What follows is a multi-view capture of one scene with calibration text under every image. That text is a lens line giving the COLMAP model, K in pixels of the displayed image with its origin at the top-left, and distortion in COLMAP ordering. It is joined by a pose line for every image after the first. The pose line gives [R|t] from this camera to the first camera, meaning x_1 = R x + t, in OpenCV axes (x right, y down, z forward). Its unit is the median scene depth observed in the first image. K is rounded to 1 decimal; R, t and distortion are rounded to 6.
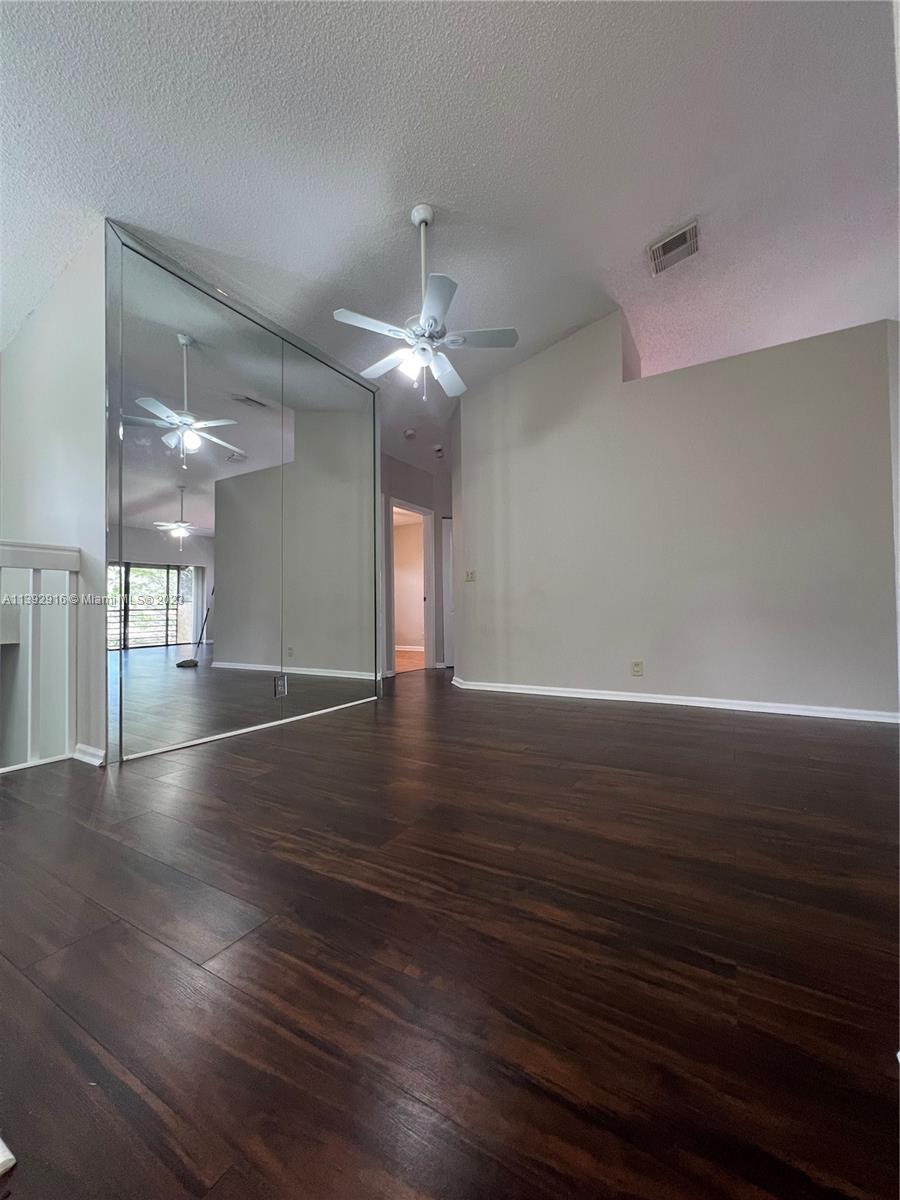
lens RADIAL K [[480.2, 0, 445.4], [0, 480.2, 598.3], [0, 0, 1]] dist [-0.004782, 0.001155]
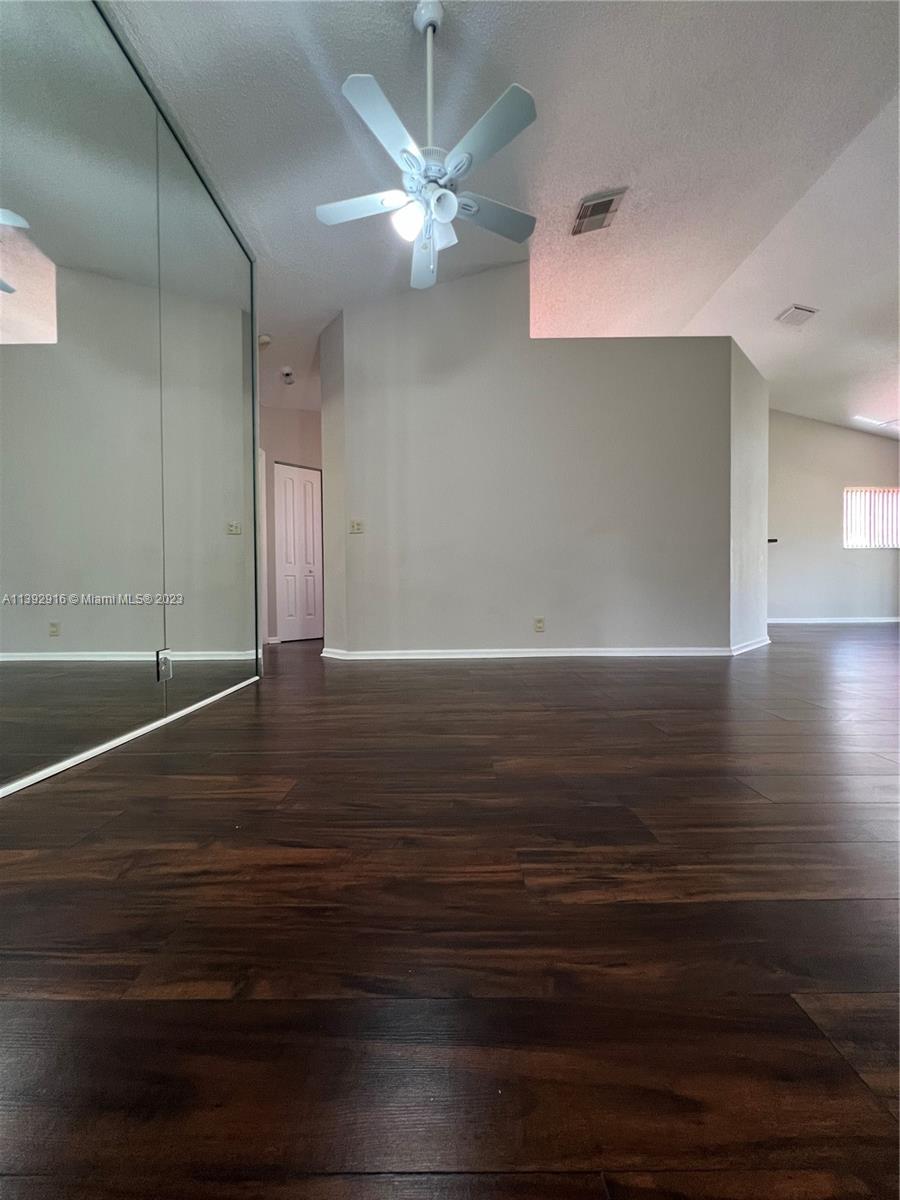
lens RADIAL K [[480.2, 0, 445.4], [0, 480.2, 598.3], [0, 0, 1]] dist [-0.004782, 0.001155]
pose [[0.860568, -0.006242, 0.509298, -0.500594], [-0.013409, 0.999301, 0.034906, 0.096869], [-0.509159, -0.036868, 0.859882, 0.380515]]
